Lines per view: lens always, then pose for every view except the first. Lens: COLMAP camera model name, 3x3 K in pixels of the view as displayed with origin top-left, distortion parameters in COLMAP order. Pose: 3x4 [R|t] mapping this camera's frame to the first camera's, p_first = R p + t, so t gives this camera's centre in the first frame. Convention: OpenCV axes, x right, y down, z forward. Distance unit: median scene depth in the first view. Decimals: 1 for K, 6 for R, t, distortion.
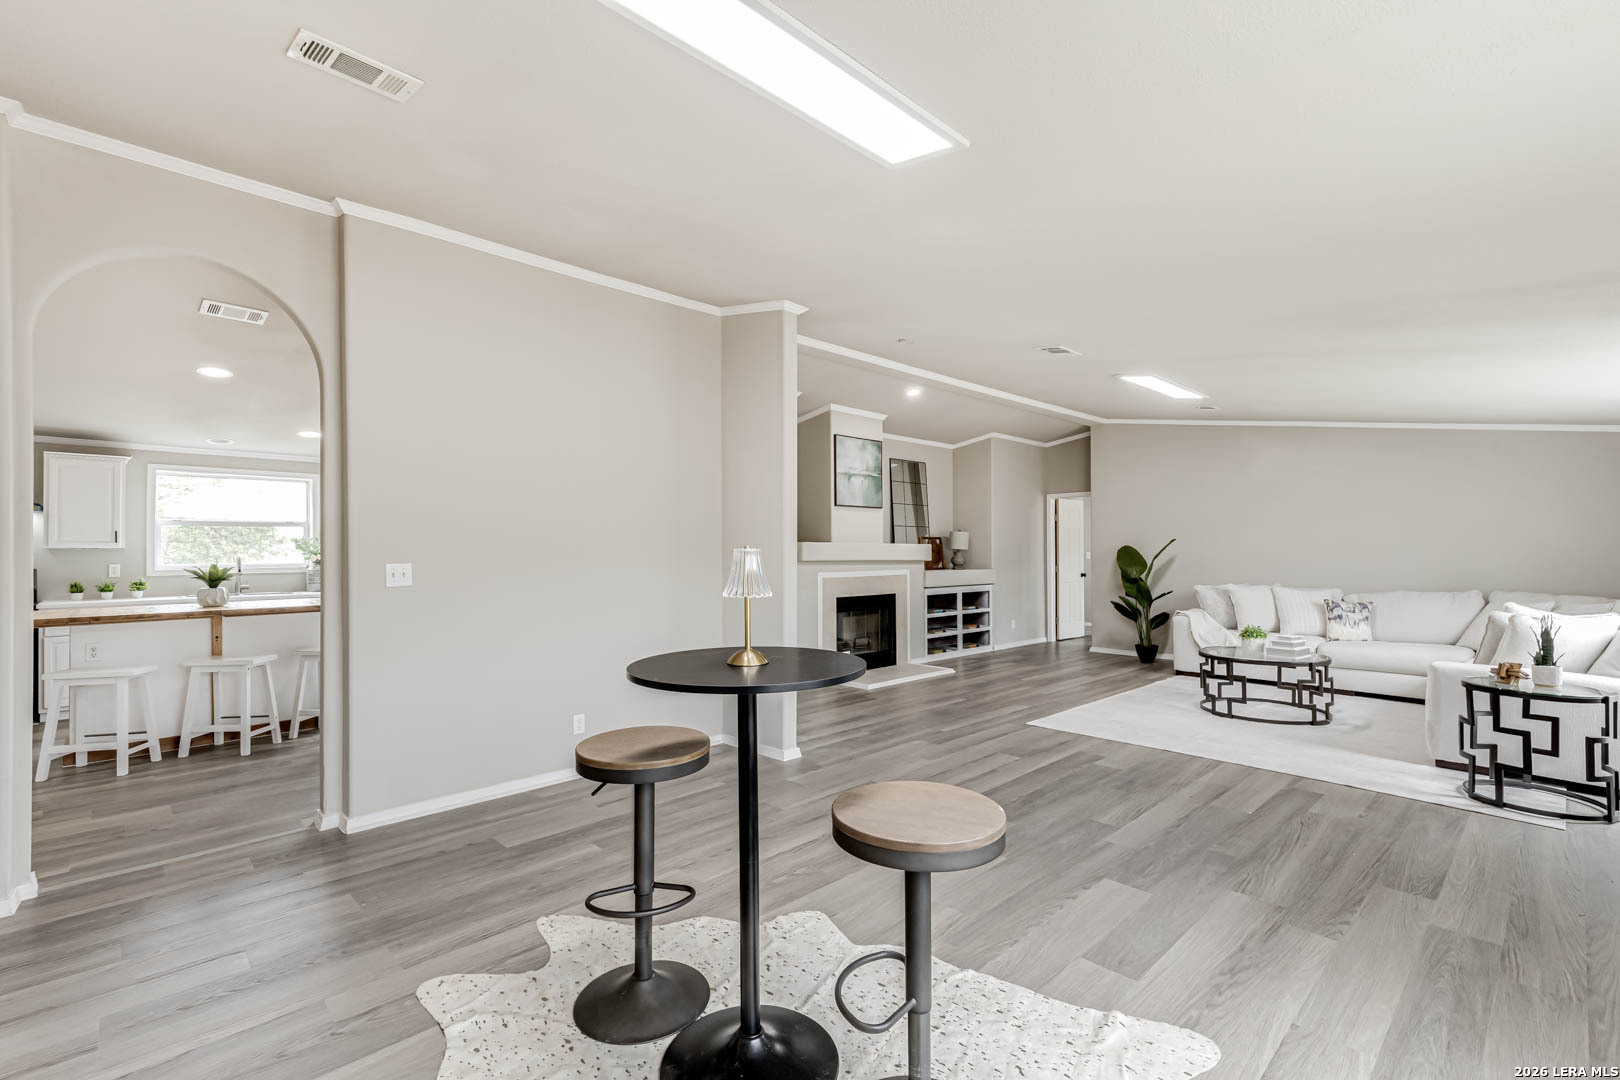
lens RADIAL K [[722.4, 0, 813.3], [0, 722.4, 547.8], [0, 0, 1]] dist [0.024171, -0.001252]
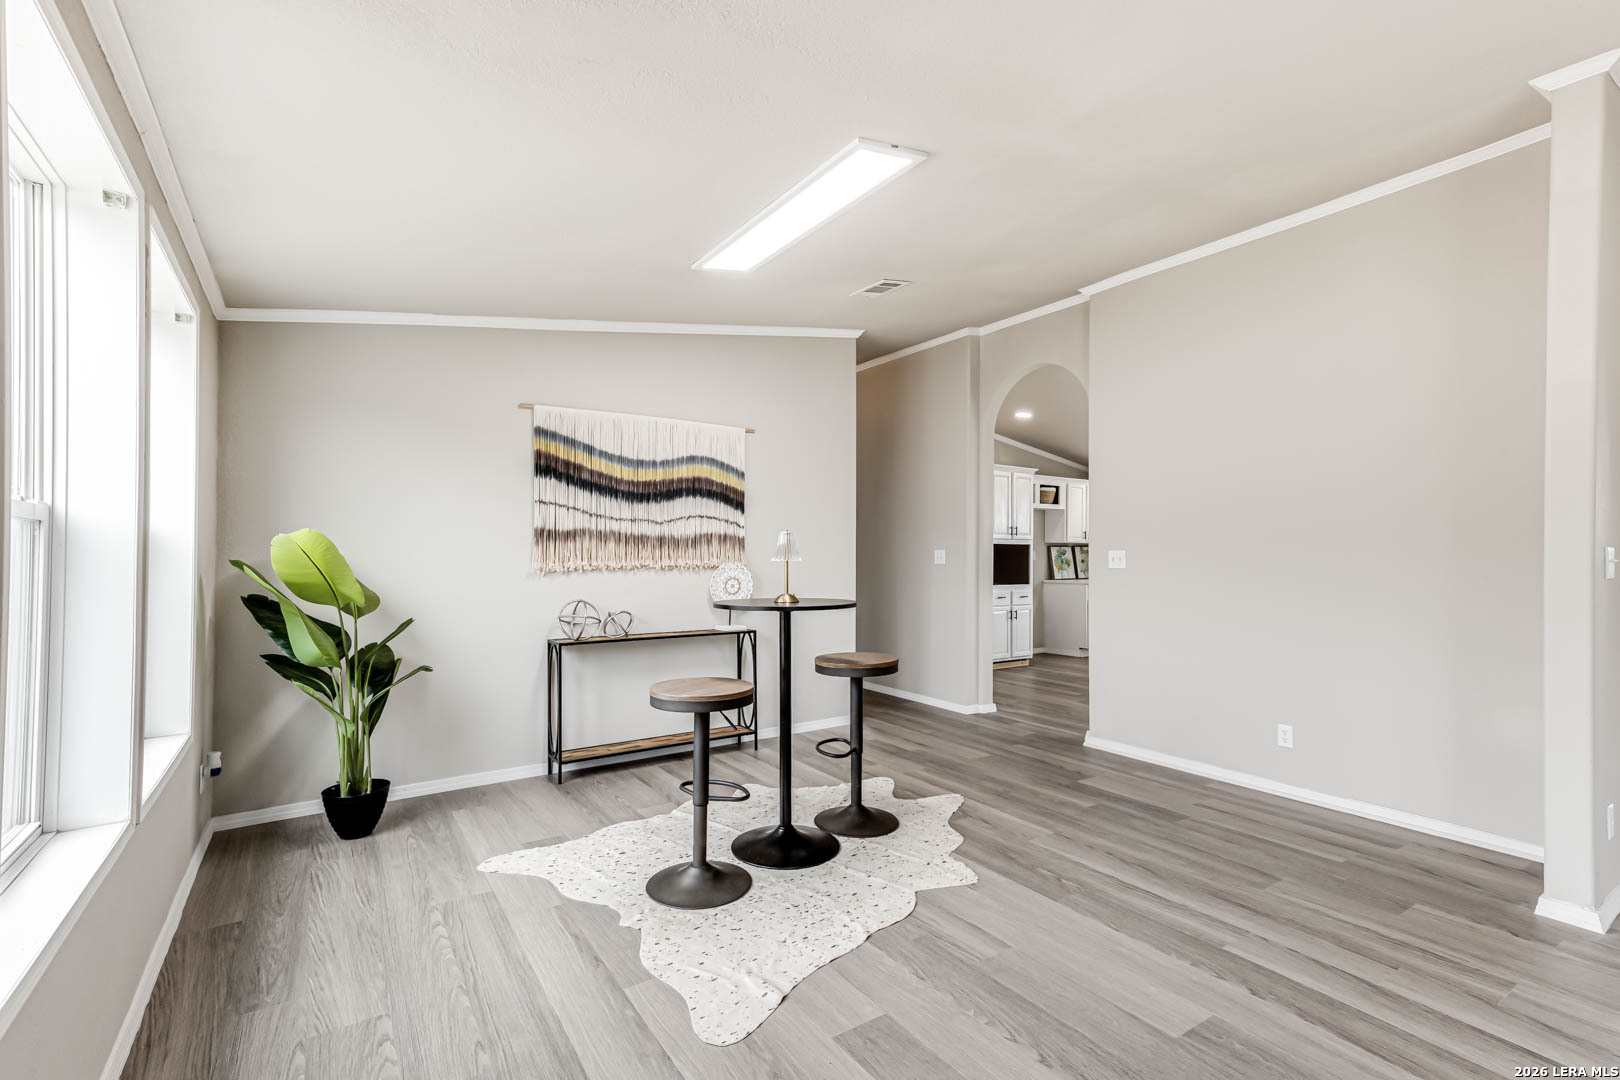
lens RADIAL K [[722.4, 0, 801.7], [0, 722.4, 550.4], [0, 0, 1]] dist [0.024171, -0.001252]
pose [[-0.175702, 0.000290, -0.984443, 0.426056], [-0.003310, 0.999994, 0.000885, 0.012889], [0.984438, 0.003415, -0.175700, 0.377018]]
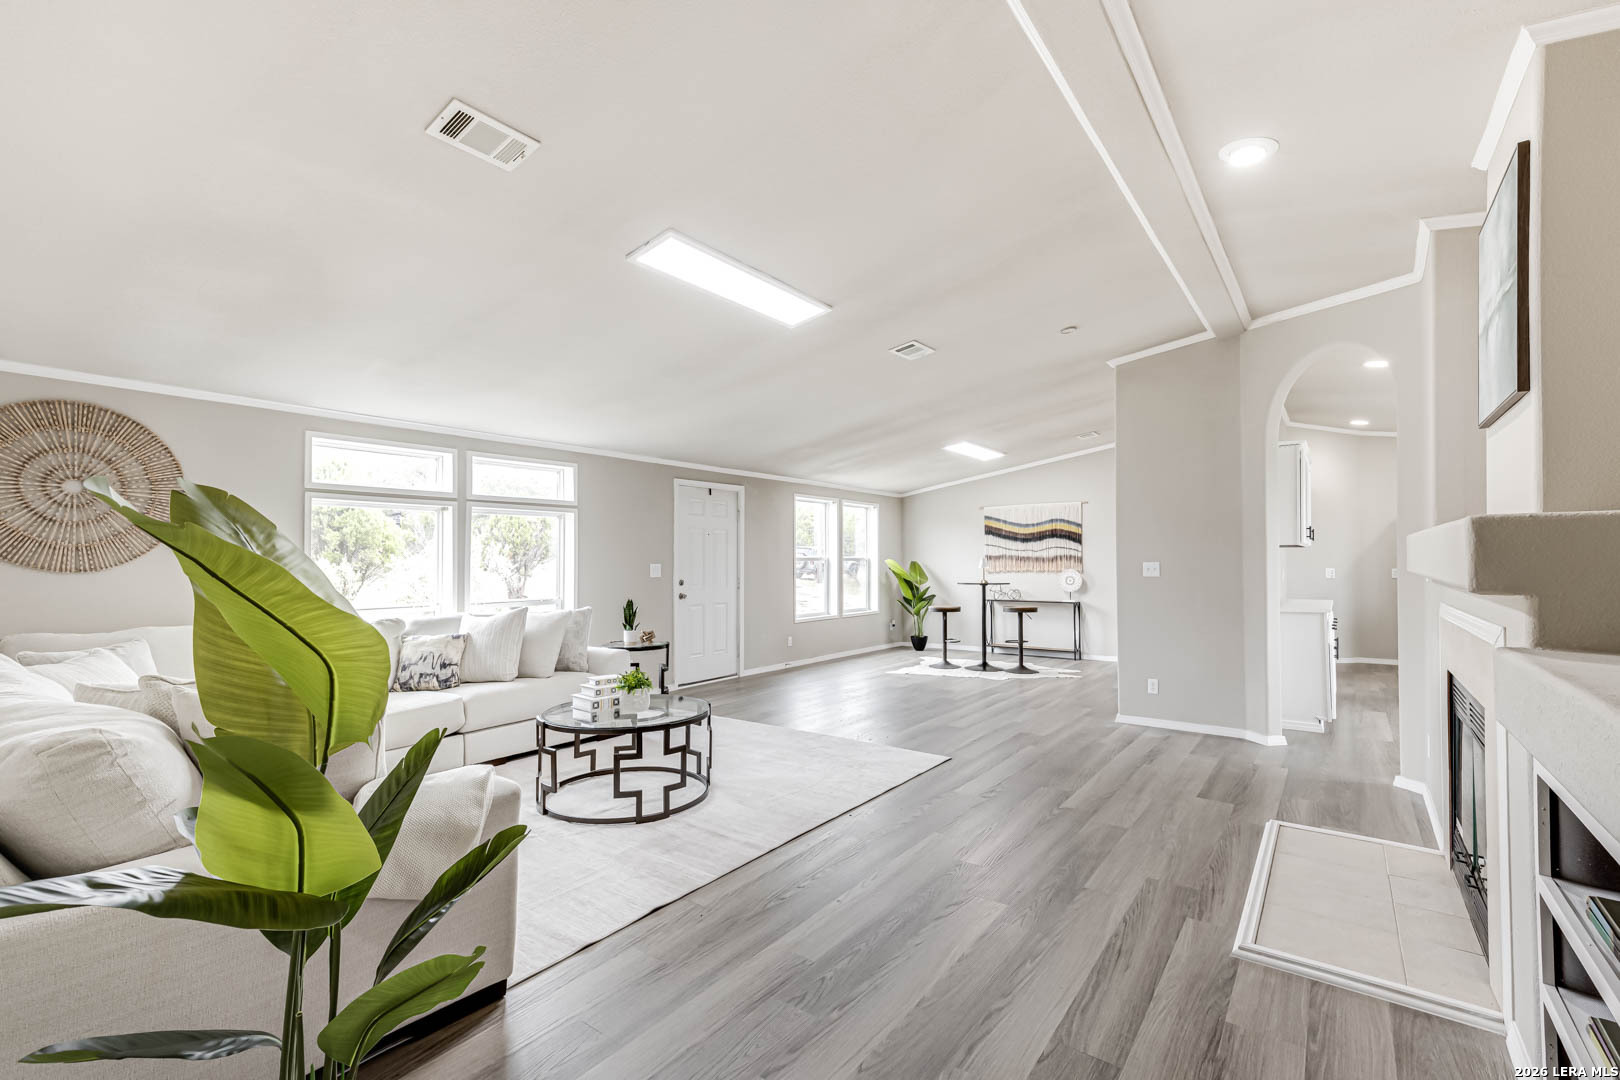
lens RADIAL K [[722.4, 0, 808.7], [0, 722.4, 554.8], [0, 0, 1]] dist [0.024171, -0.001252]
pose [[-0.985819, 0.007771, -0.167635, 0.500615], [0.009839, 0.999885, -0.011512, 0.008581], [0.167526, -0.012998, -0.985782, 1.513630]]
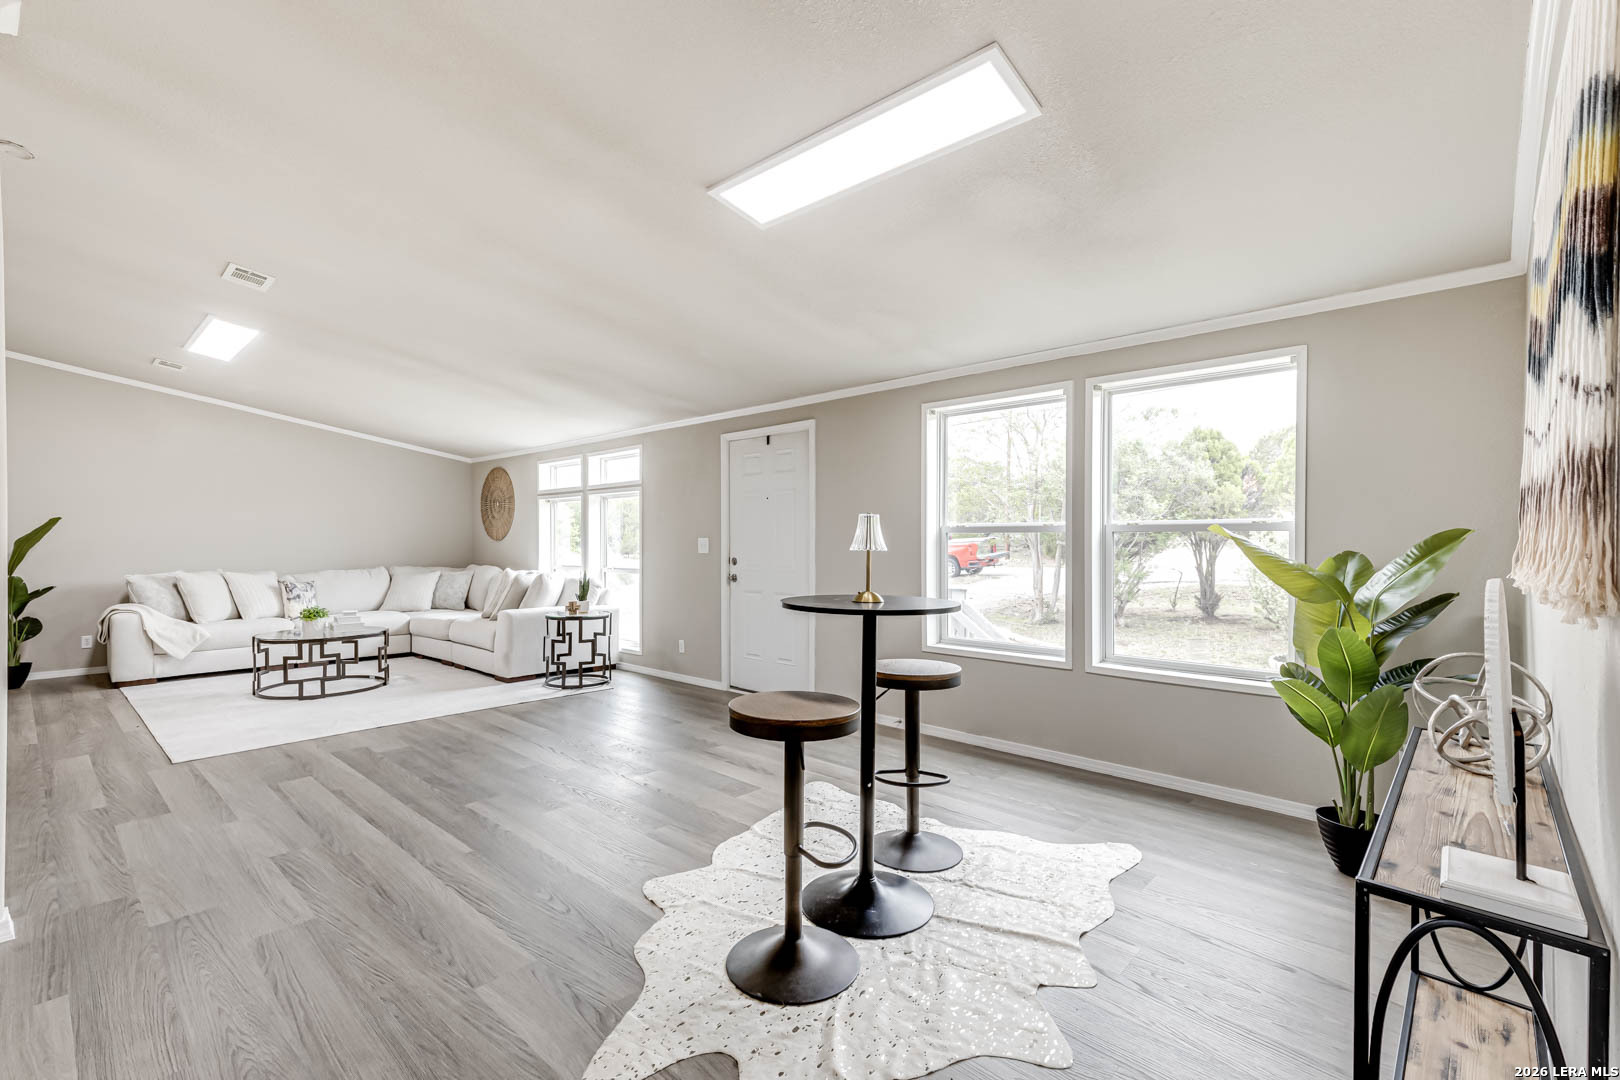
lens RADIAL K [[722.4, 0, 802.7], [0, 722.4, 547.0], [0, 0, 1]] dist [0.024171, -0.001252]
pose [[-0.056878, -0.001409, 0.998380, -0.400296], [-0.005598, 0.999984, 0.001092, 0.017705], [-0.998365, -0.005526, -0.056885, 0.341434]]
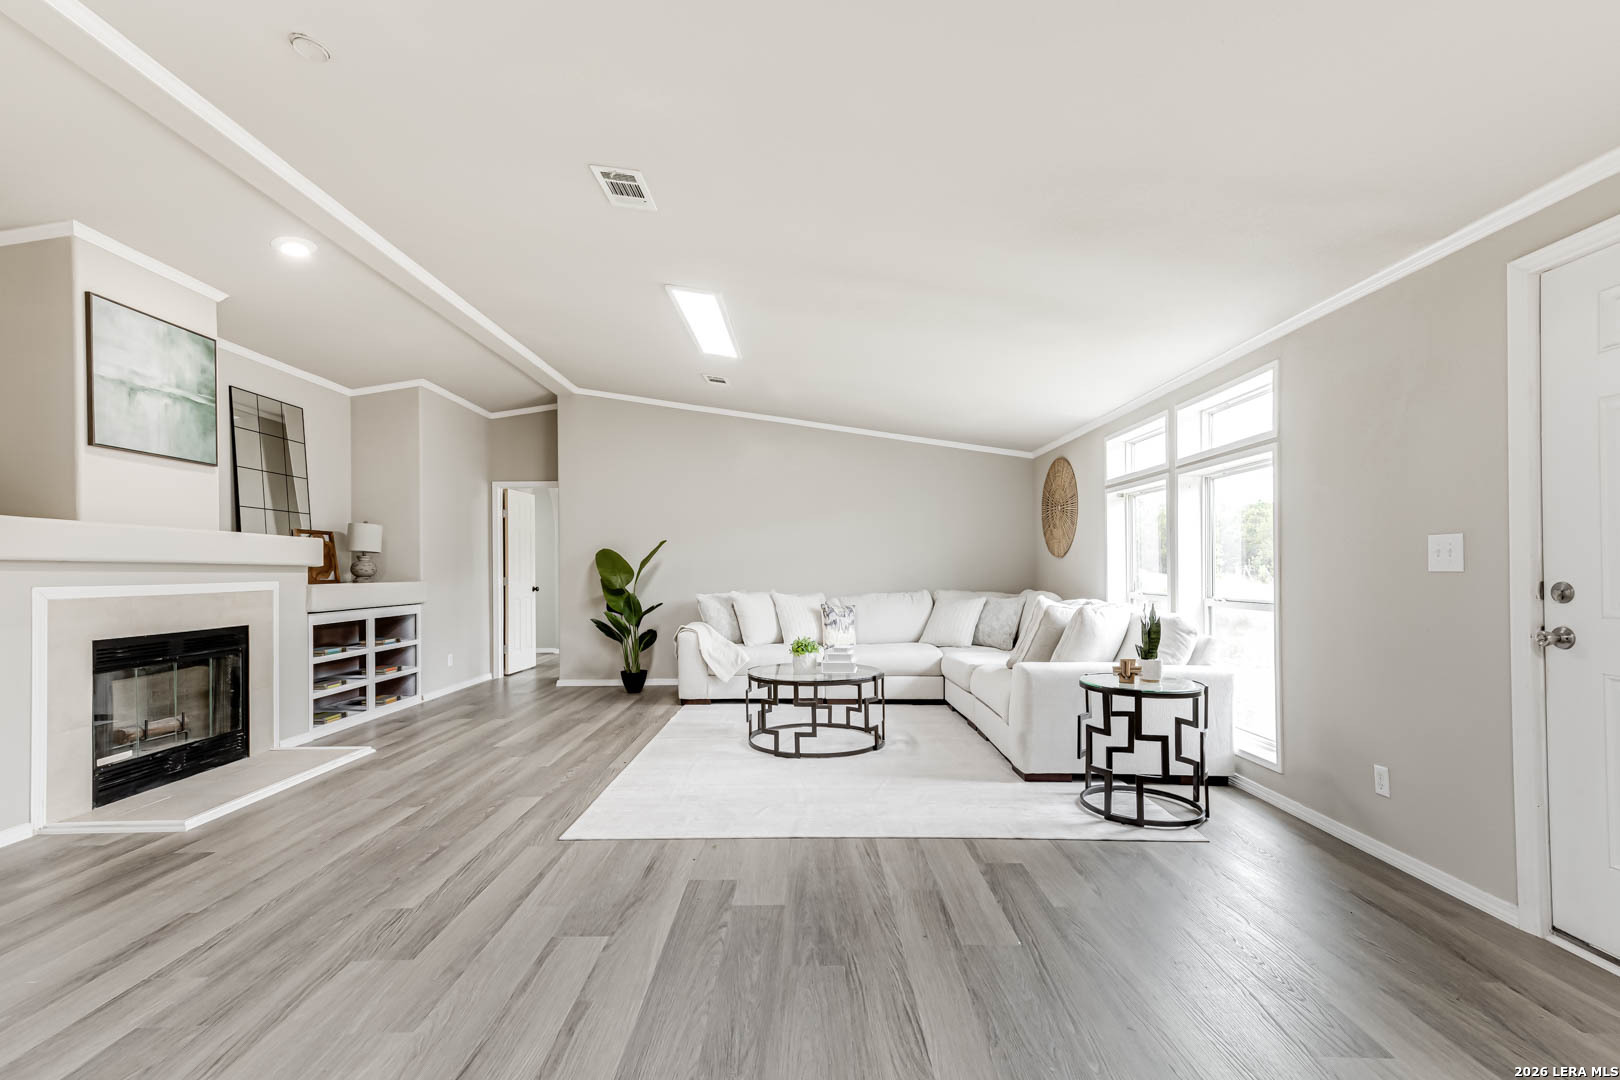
lens RADIAL K [[722.4, 0, 797.6], [0, 722.4, 566.1], [0, 0, 1]] dist [0.024171, -0.001252]
pose [[0.702890, 0.002141, 0.711295, 0.014930], [0.000707, 0.999993, -0.003708, 0.025817], [-0.711298, 0.003109, 0.702884, 0.386821]]
